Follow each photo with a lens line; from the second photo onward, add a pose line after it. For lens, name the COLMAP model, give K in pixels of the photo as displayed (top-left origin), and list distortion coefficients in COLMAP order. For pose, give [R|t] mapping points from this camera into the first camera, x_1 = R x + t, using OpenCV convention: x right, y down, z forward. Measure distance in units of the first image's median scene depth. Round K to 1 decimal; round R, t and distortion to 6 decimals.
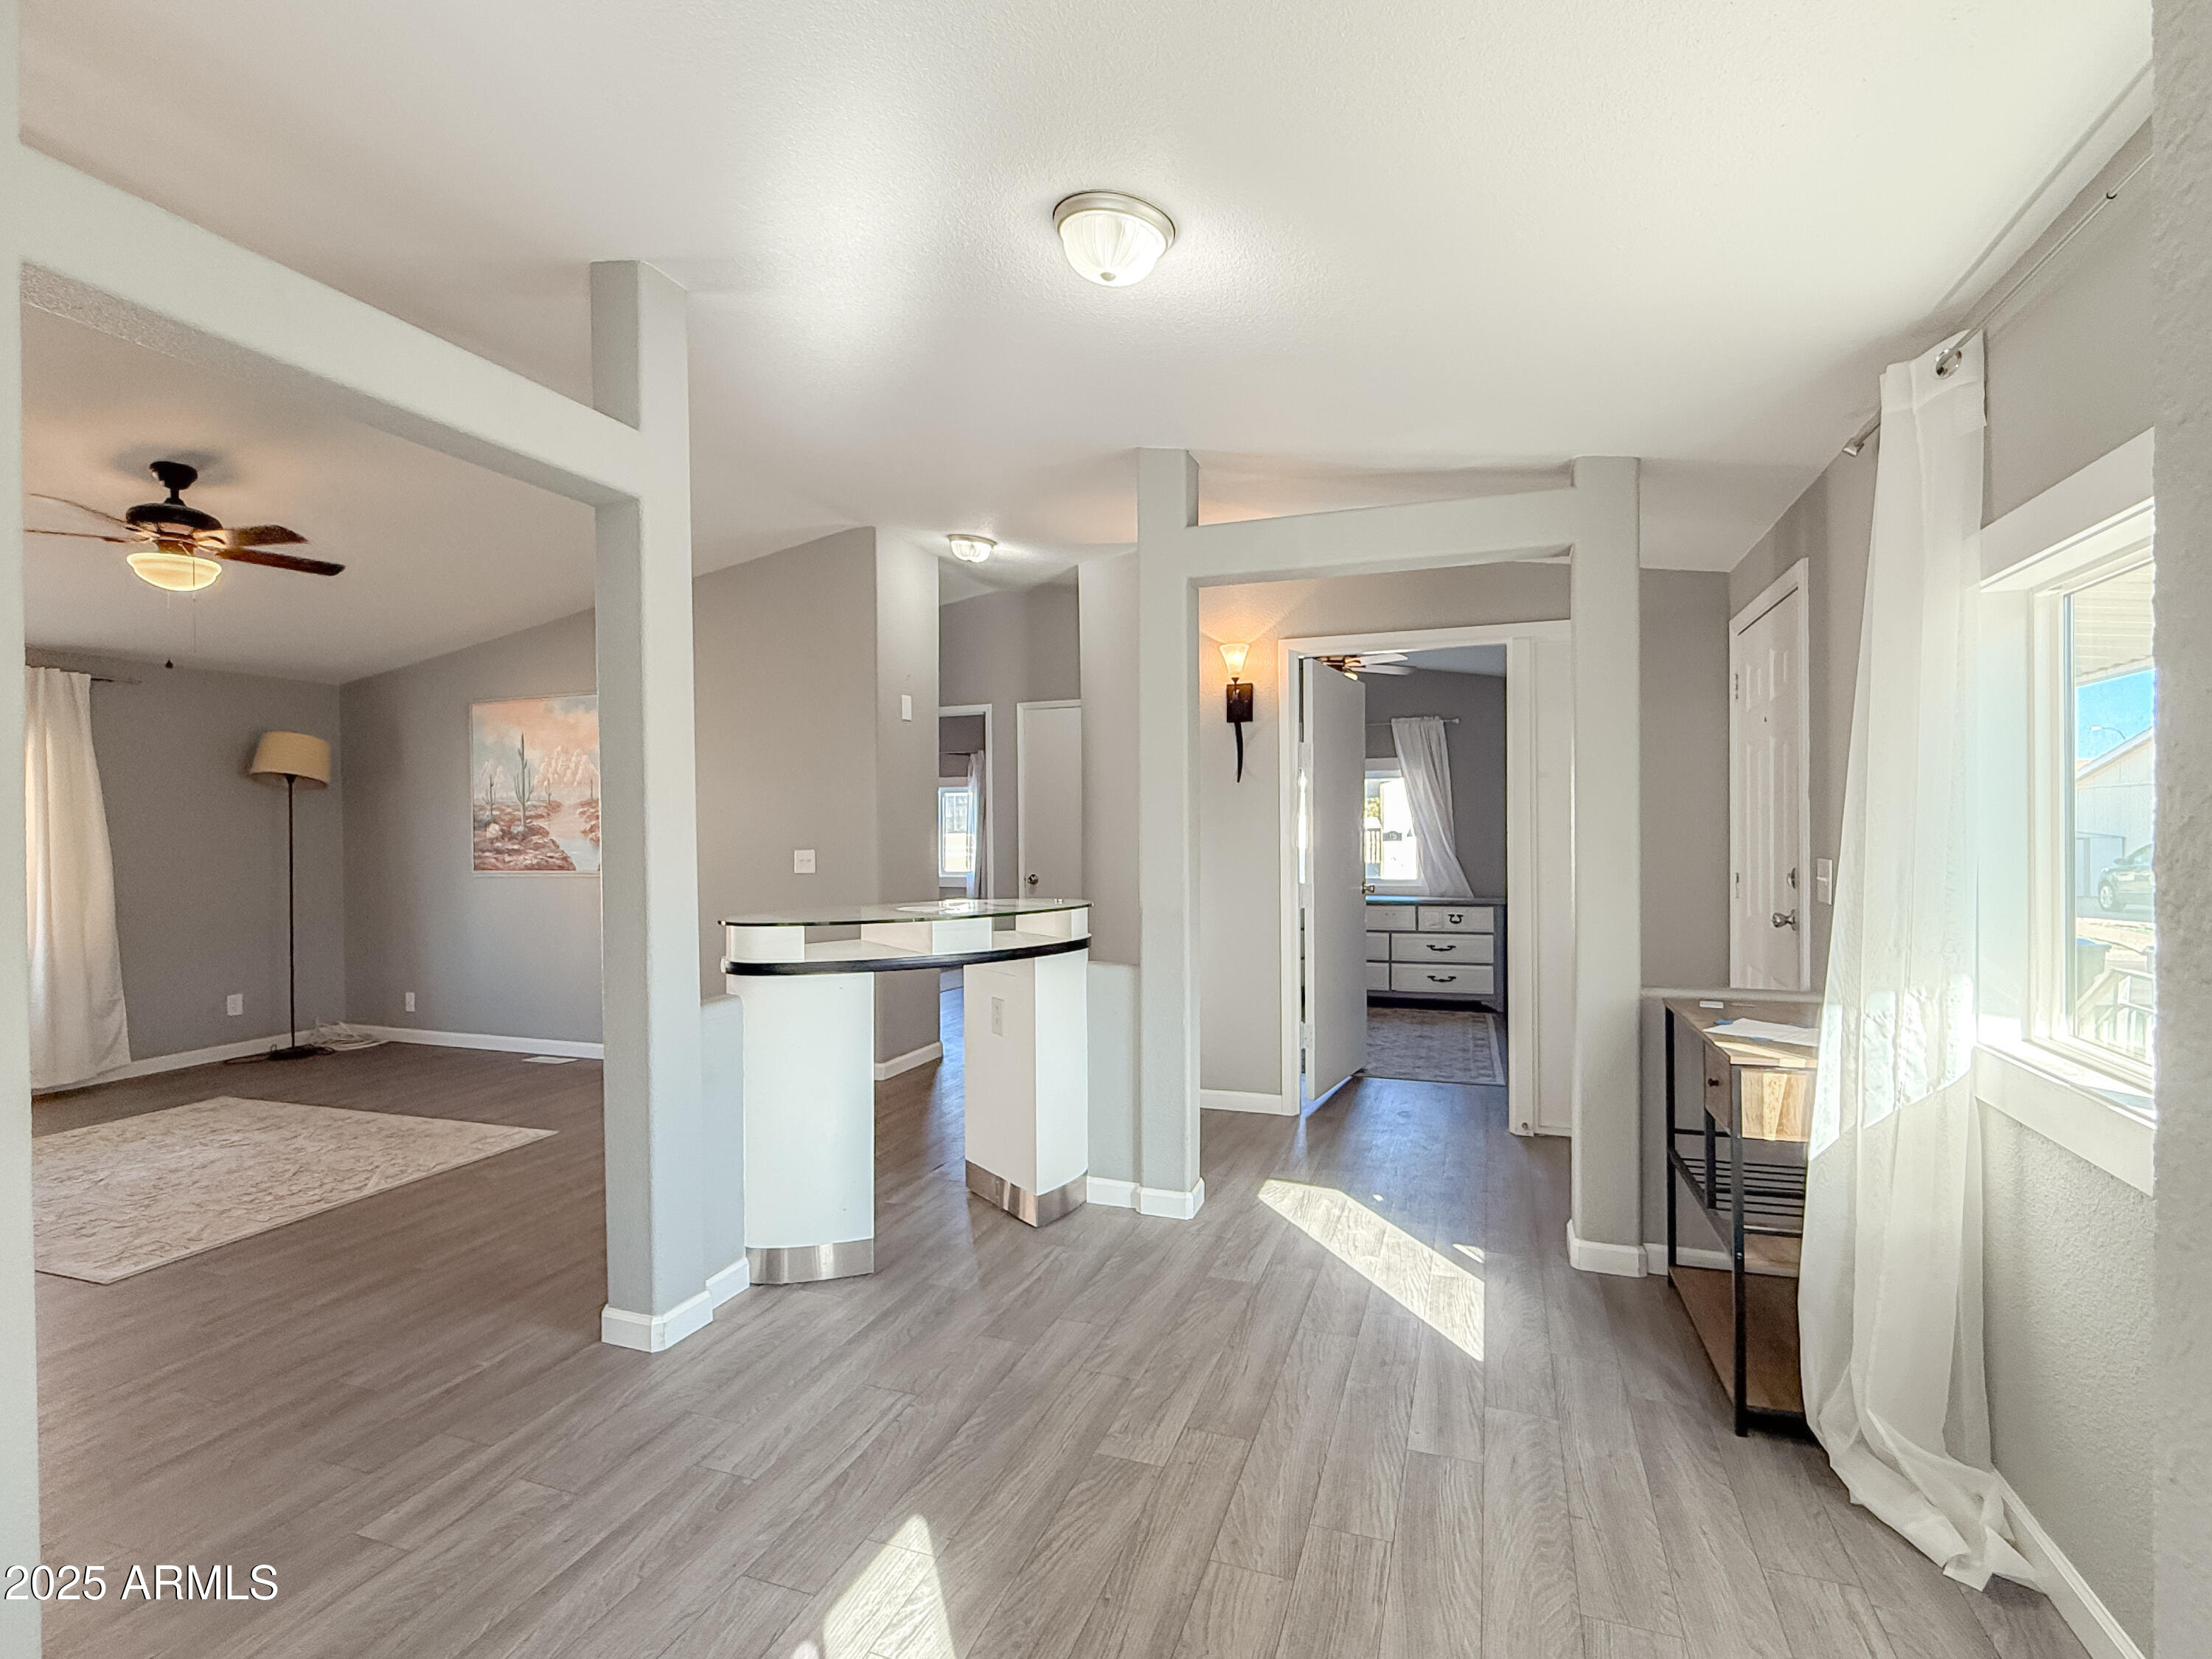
lens RADIAL K [[1053.6, 0, 1117.4], [0, 1053.6, 838.4], [0, 0, 1]] dist [-0.002724, 0.000471]
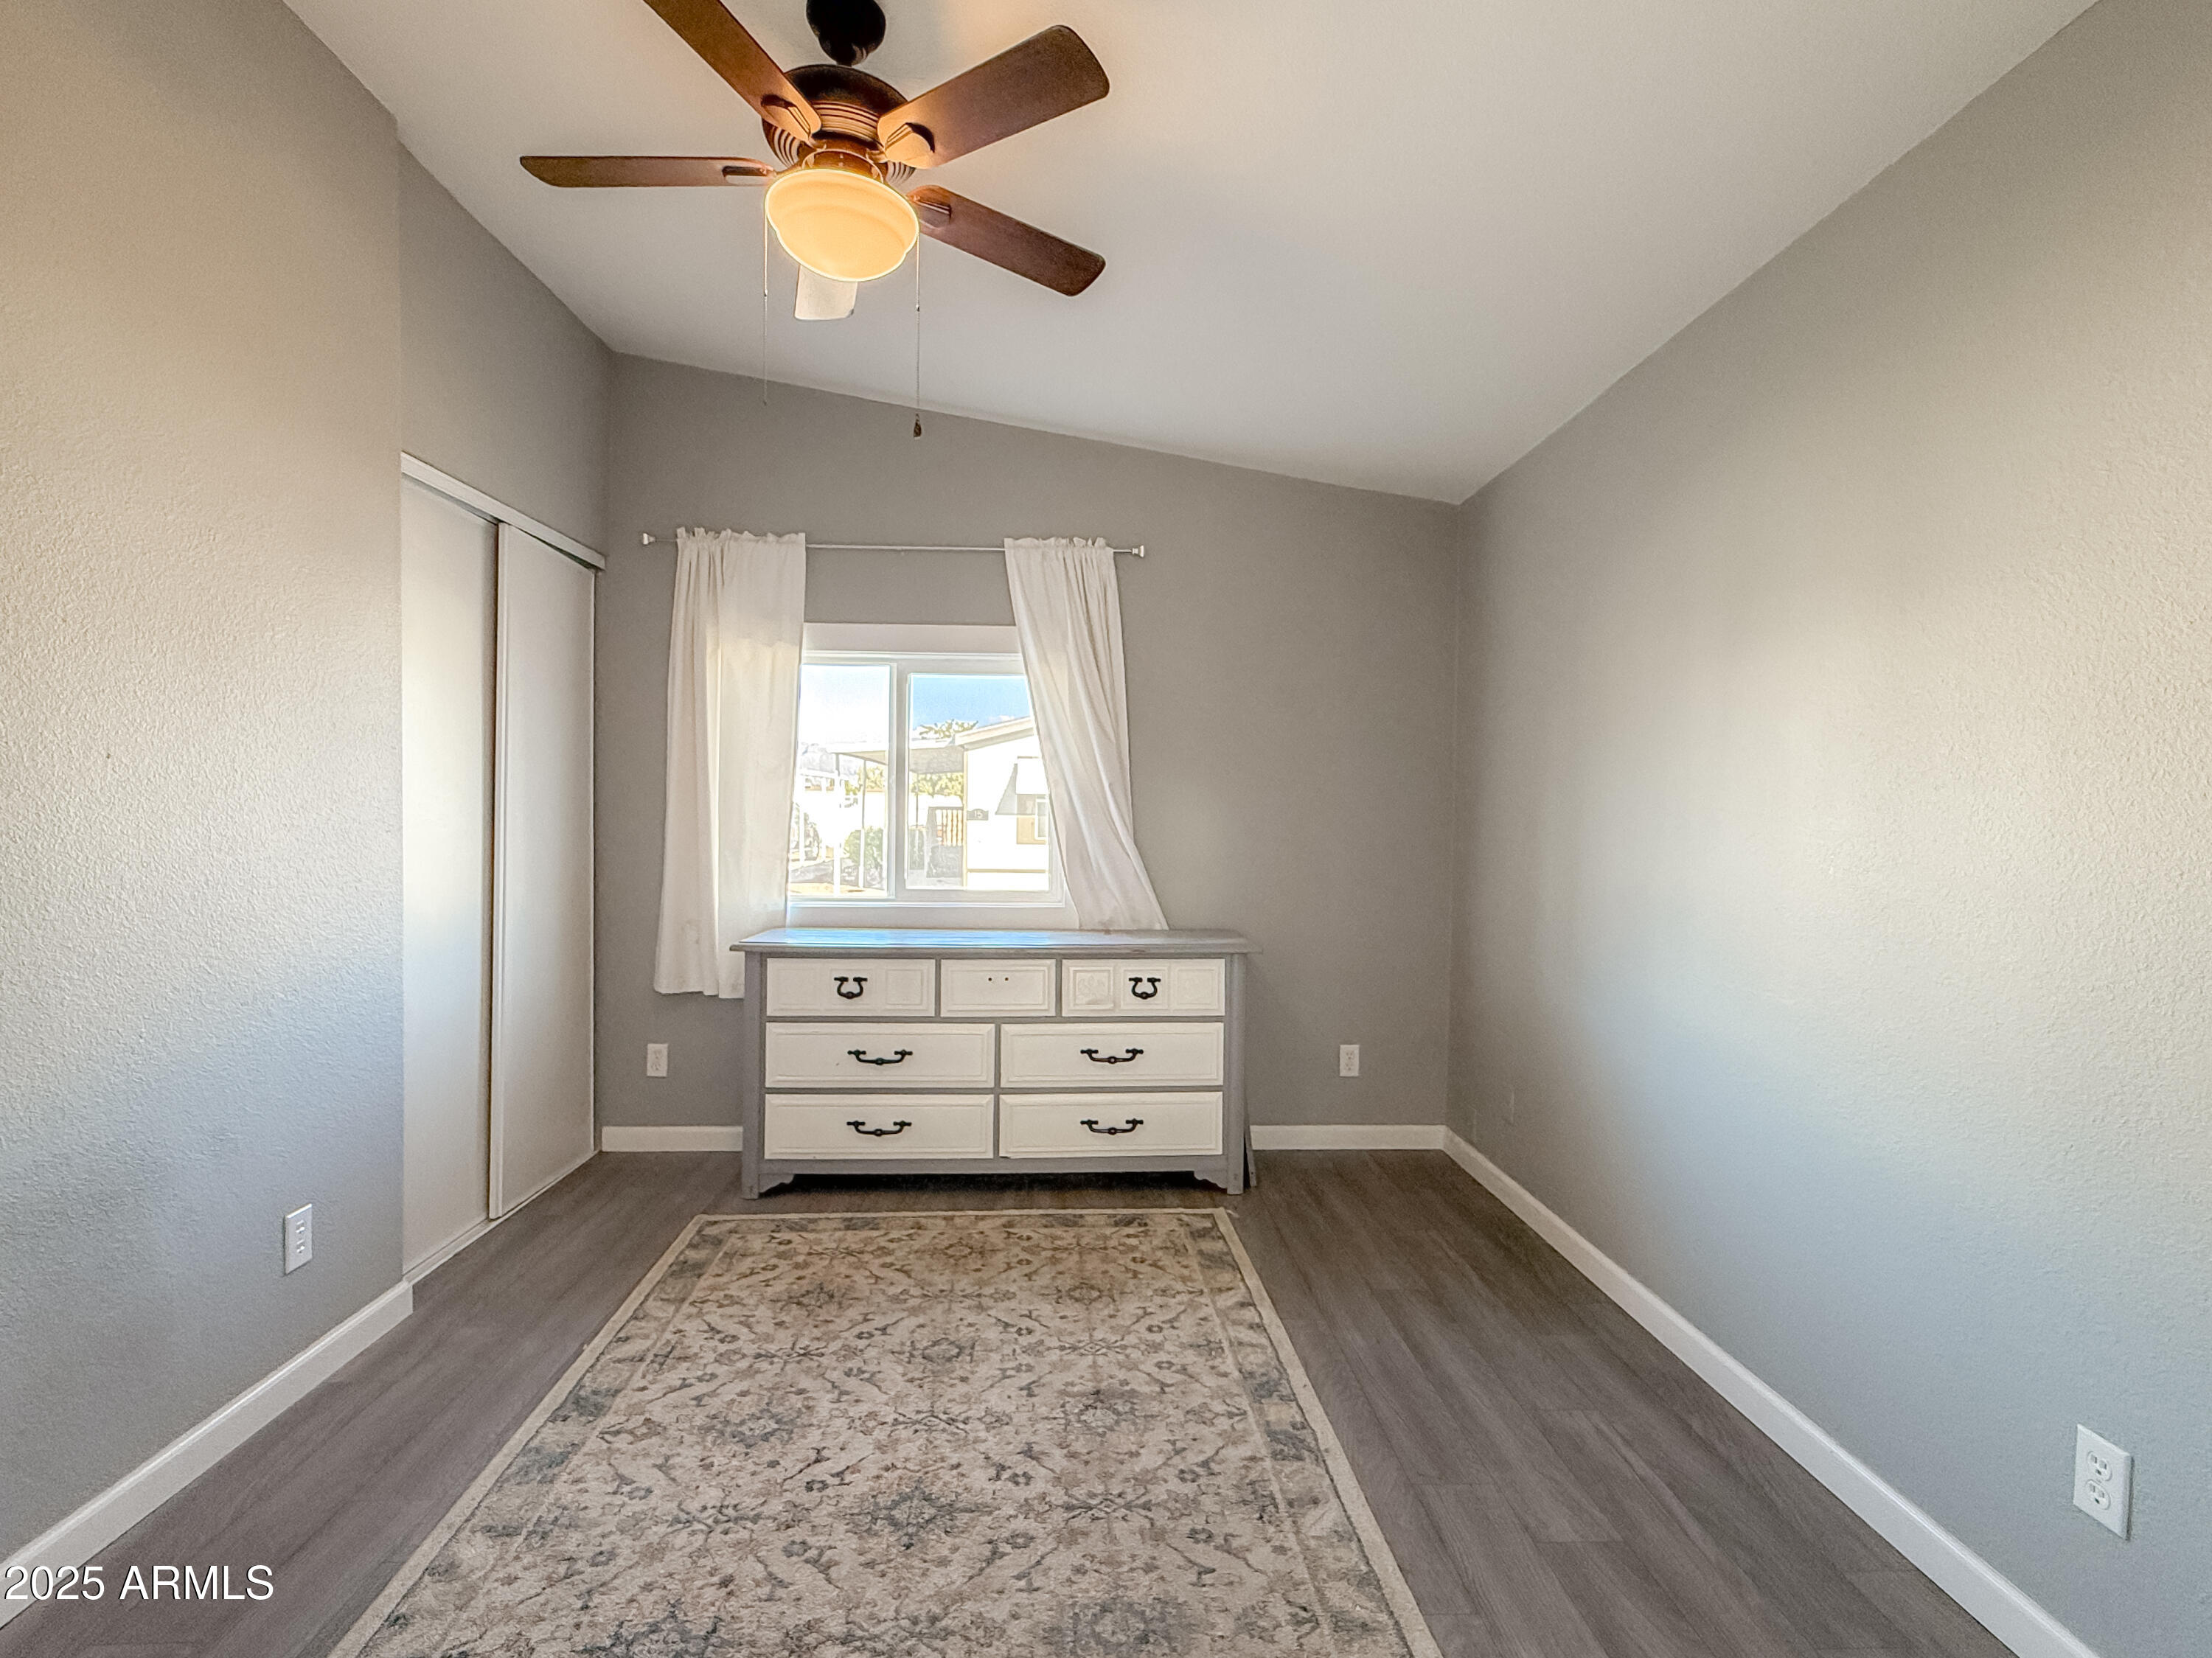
lens RADIAL K [[1053.6, 0, 1109.9], [0, 1053.6, 827.6], [0, 0, 1]] dist [-0.002724, 0.000471]
pose [[0.926817, 0.011476, 0.375338, 0.140383], [-0.014595, 0.999879, 0.005470, 0.007455], [-0.375230, -0.010548, 0.926872, 0.589731]]
